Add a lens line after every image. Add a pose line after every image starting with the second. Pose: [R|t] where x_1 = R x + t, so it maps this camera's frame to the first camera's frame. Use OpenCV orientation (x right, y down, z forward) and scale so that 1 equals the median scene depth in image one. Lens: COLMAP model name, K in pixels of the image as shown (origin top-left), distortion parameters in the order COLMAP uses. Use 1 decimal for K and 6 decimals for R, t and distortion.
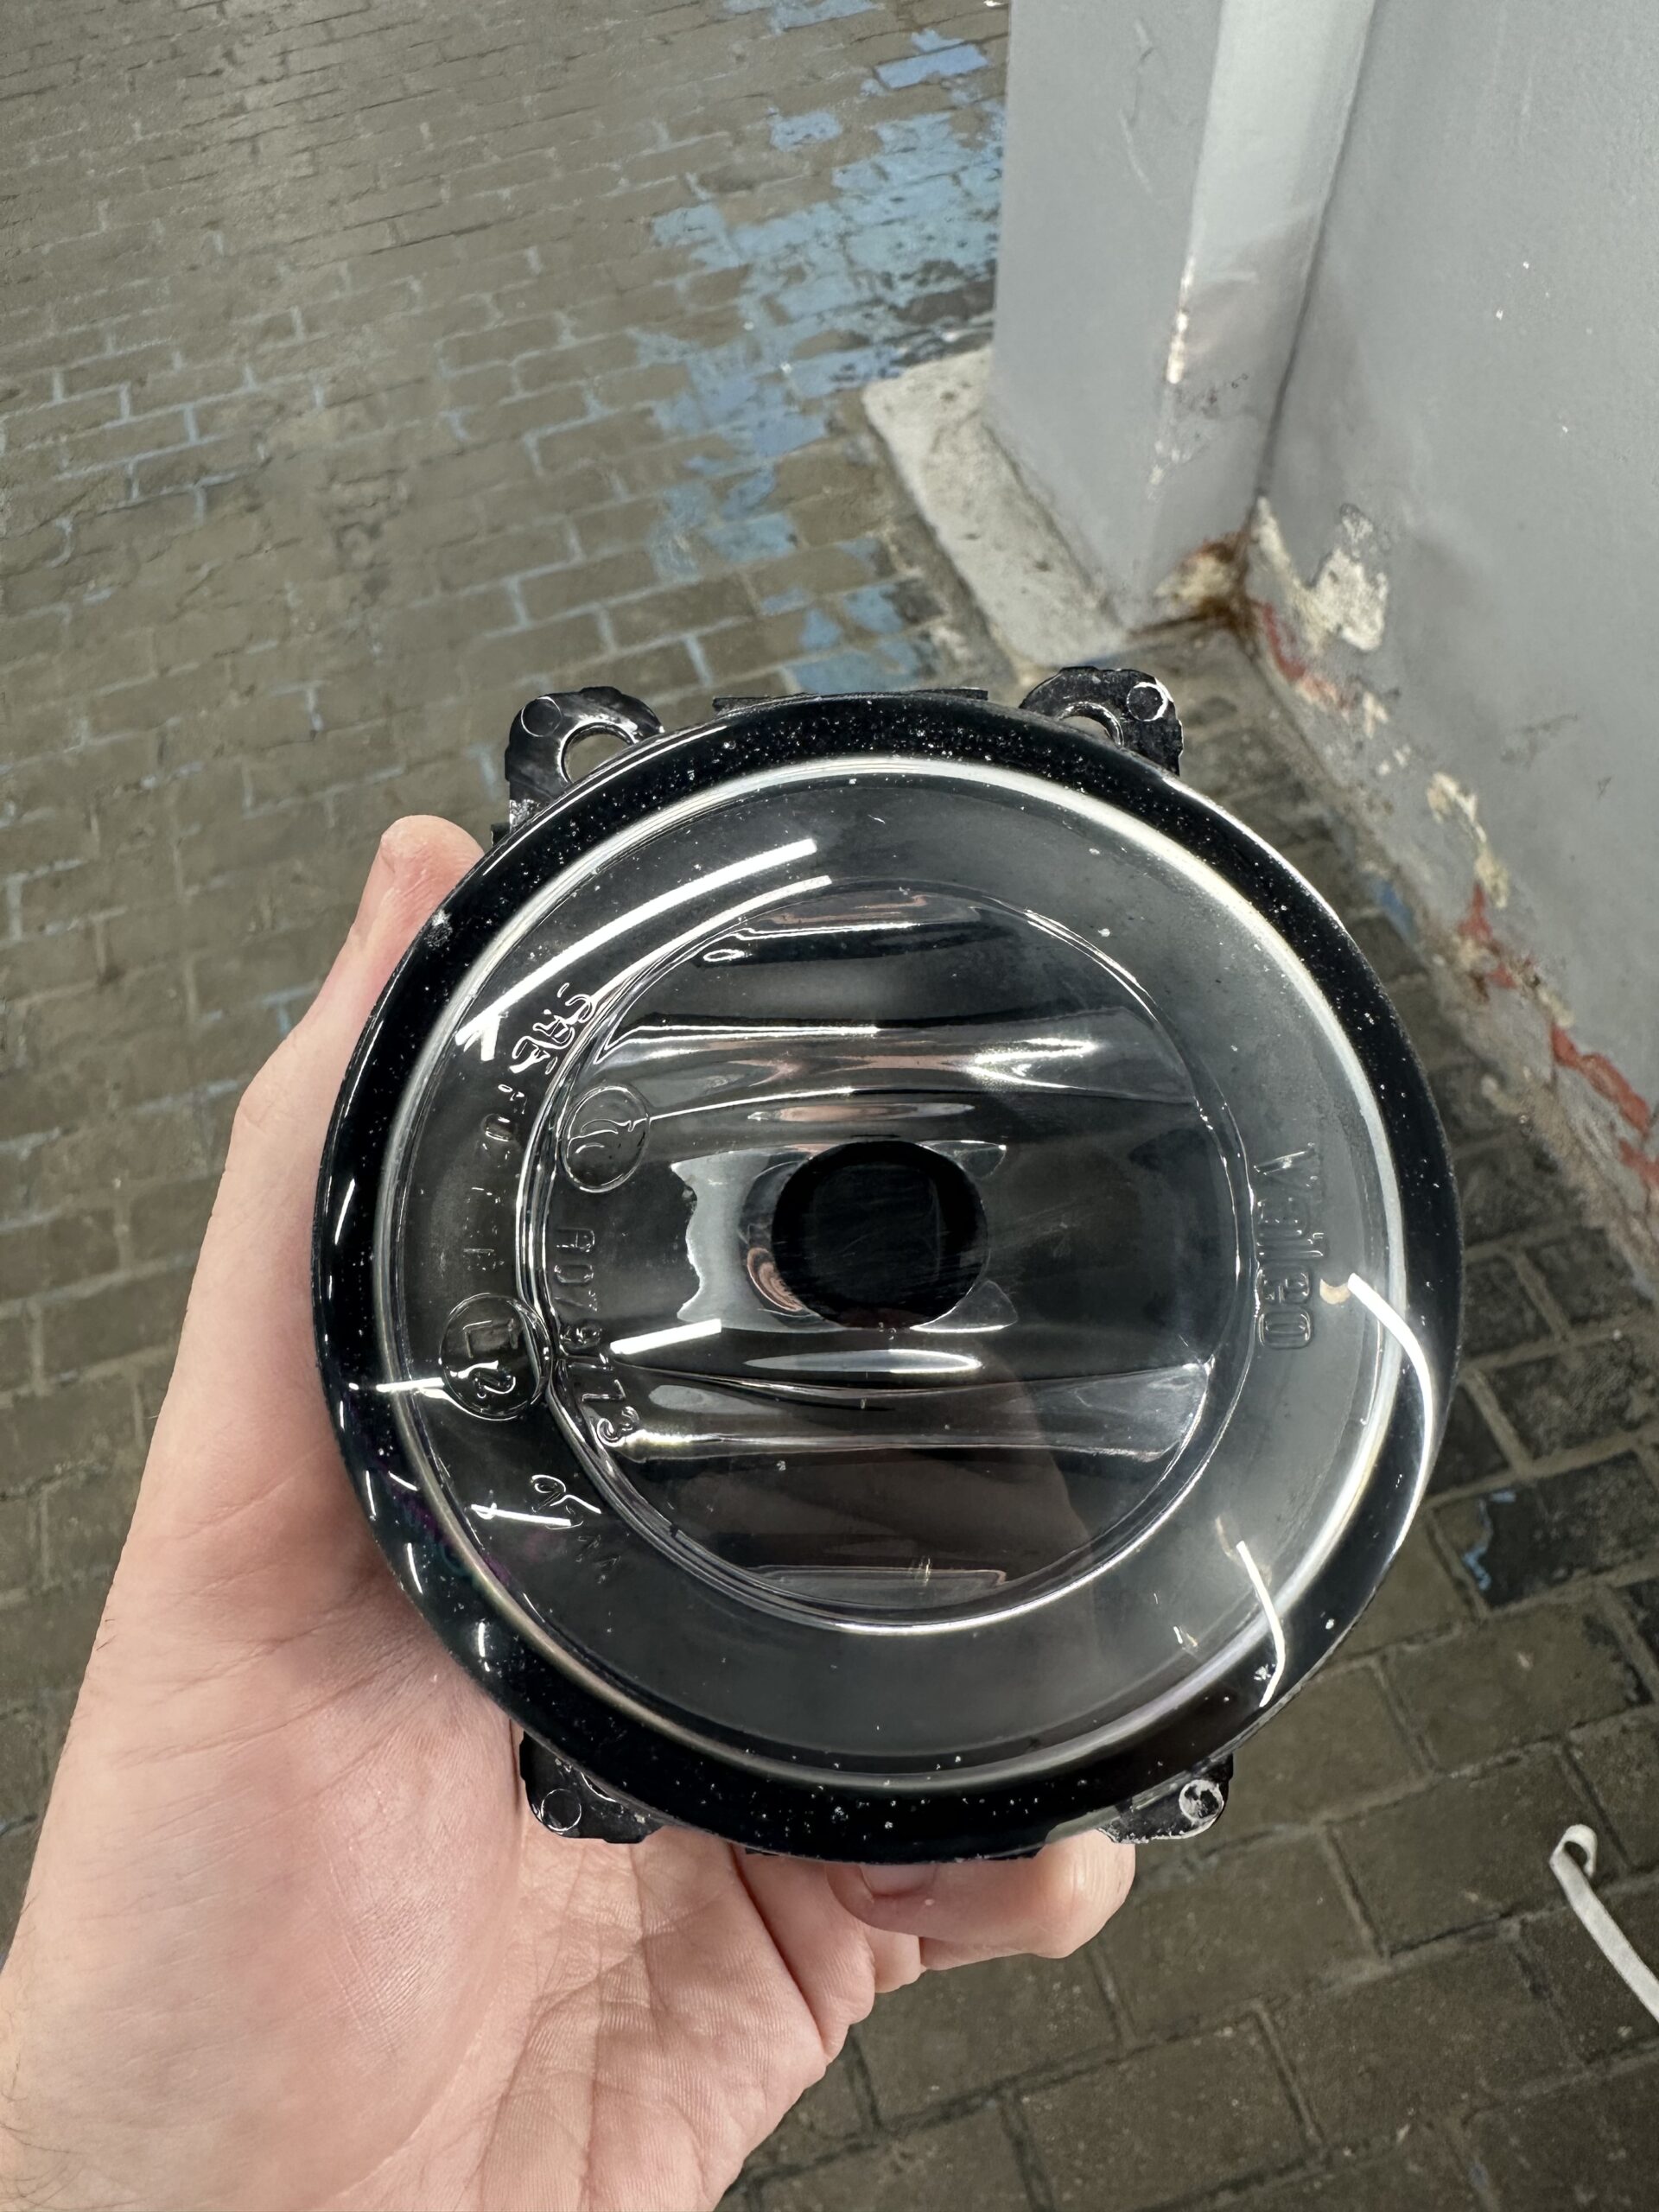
lens RADIAL K [[1548.8, 0, 807.8], [0, 1548.8, 1098.0], [0, 0, 1]] dist [-0.009569, -0.002278]
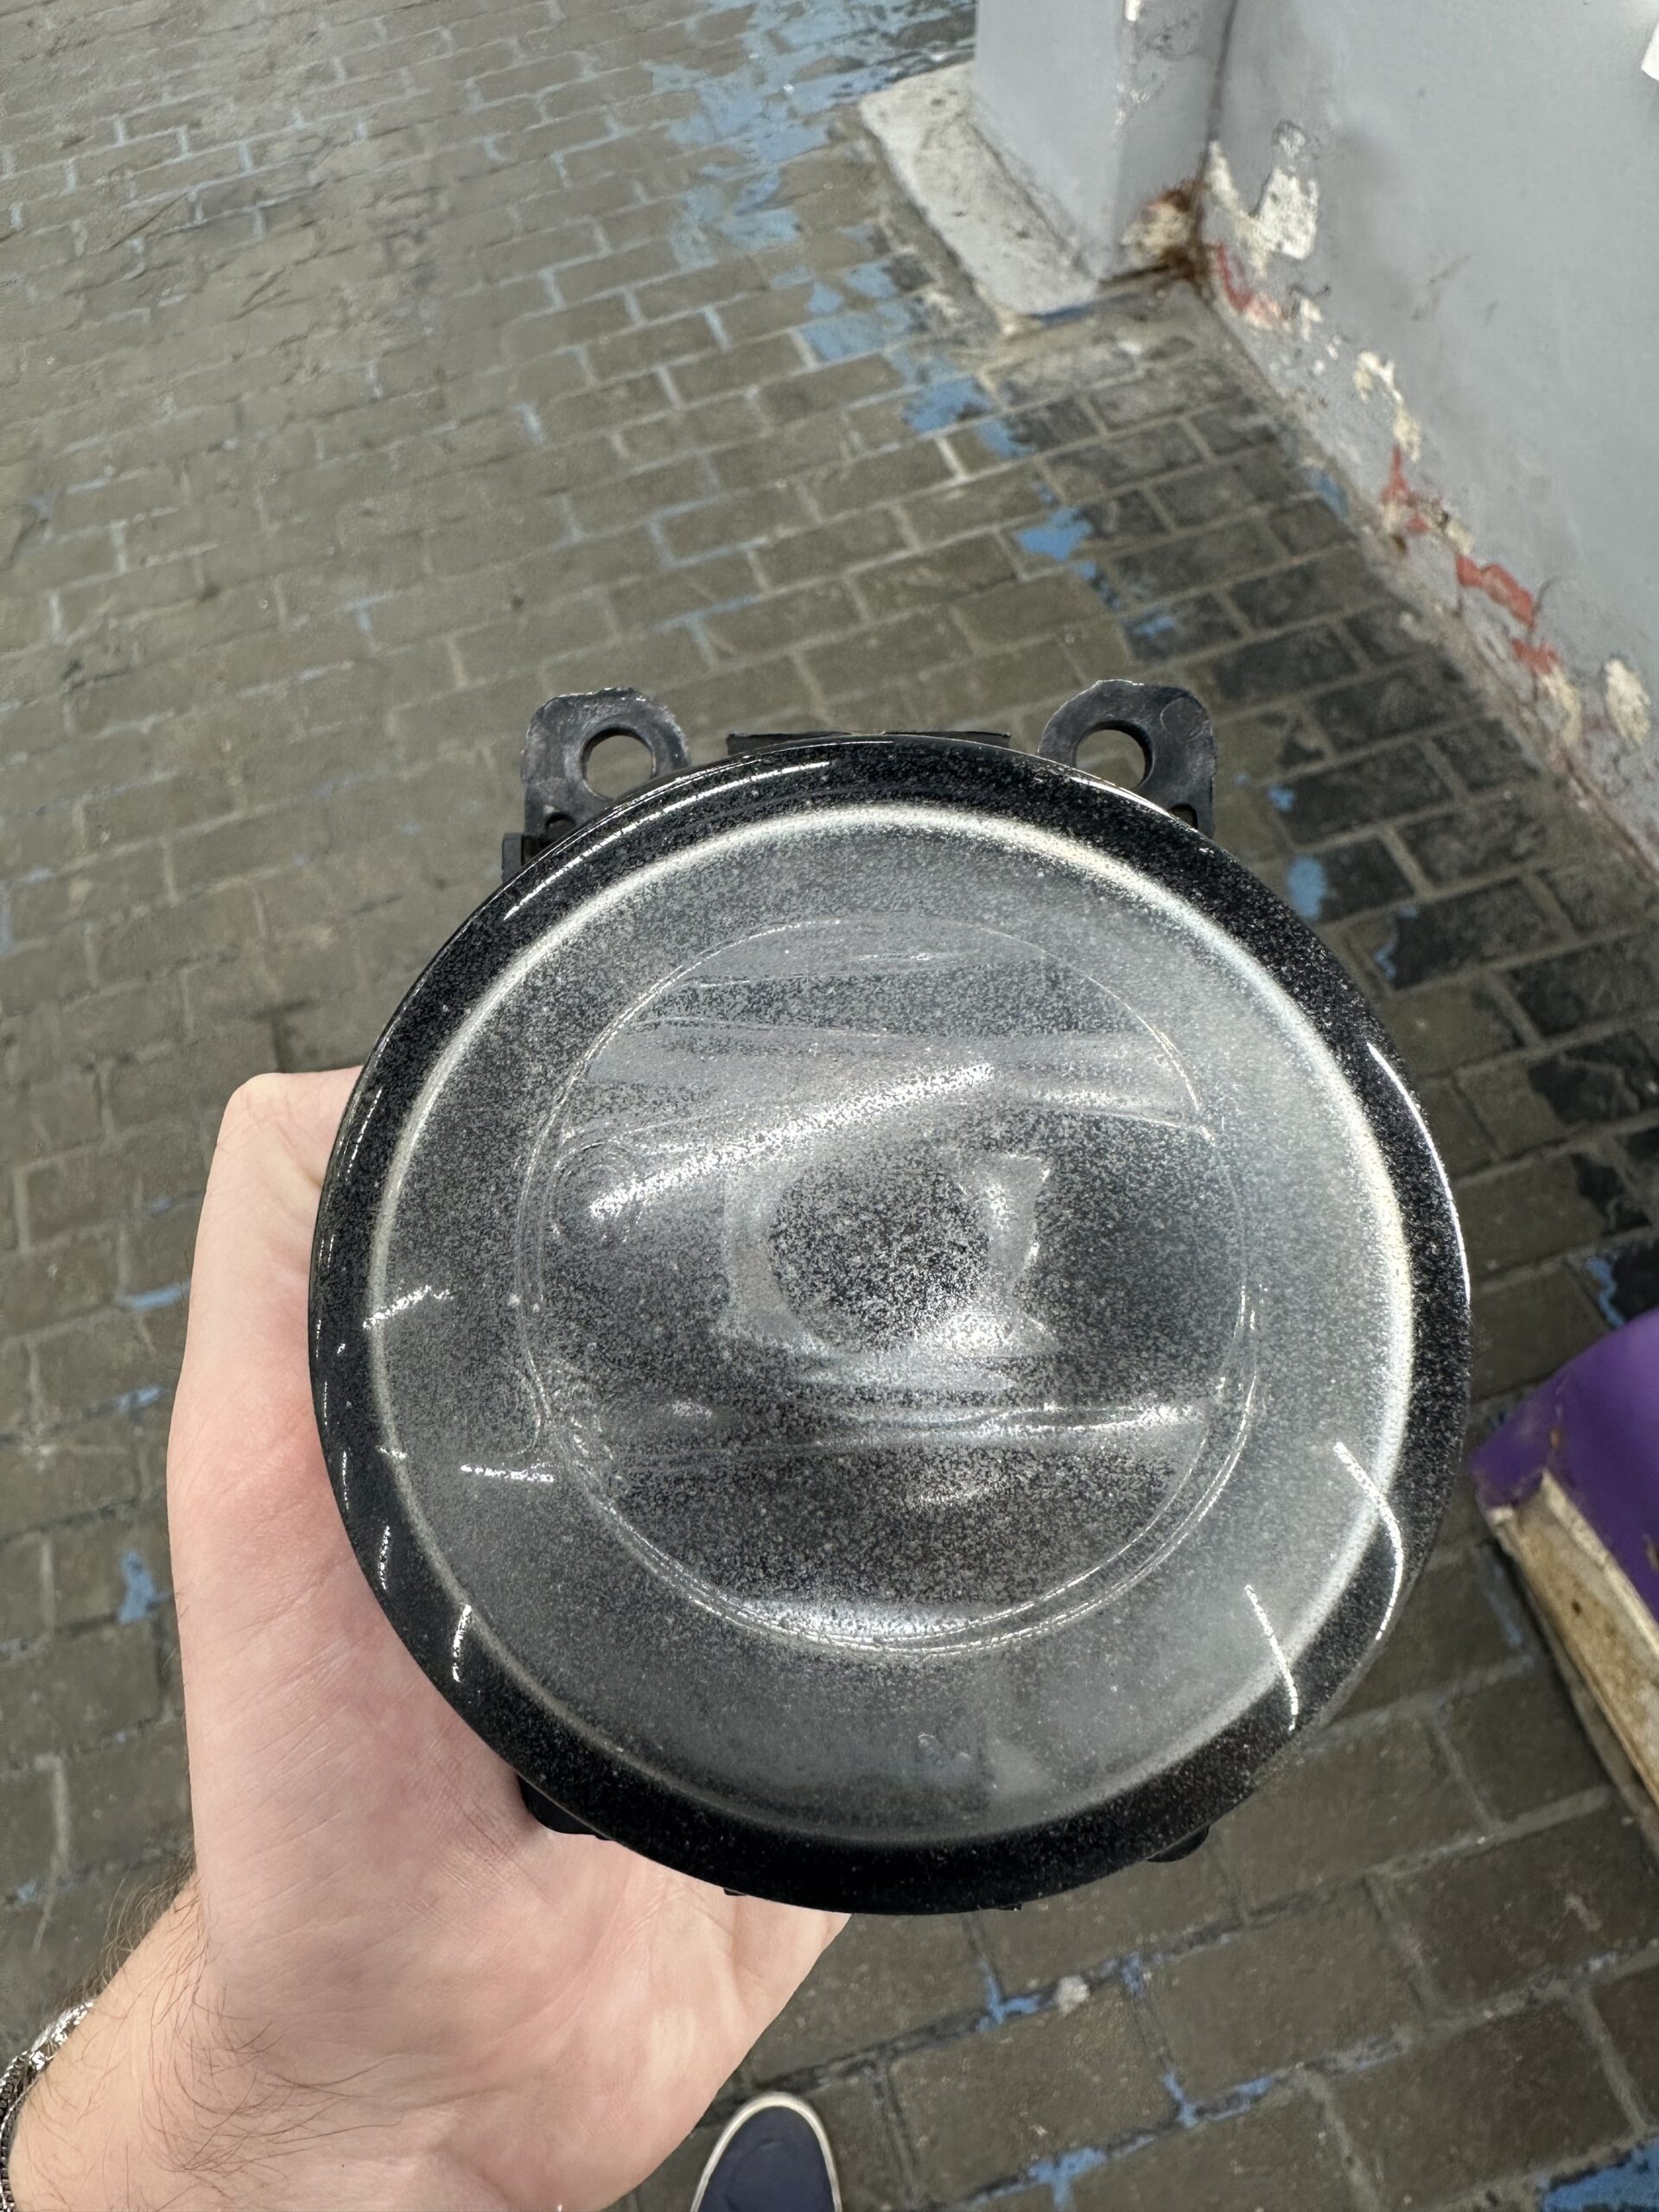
lens RADIAL K [[1548.8, 0, 807.8], [0, 1548.8, 1098.0], [0, 0, 1]] dist [-0.009569, -0.002278]
pose [[0.999871, -0.015952, -0.001997, -0.011378], [0.016015, 0.999176, 0.037304, 0.235865], [0.001400, -0.037331, 0.999302, -0.140266]]
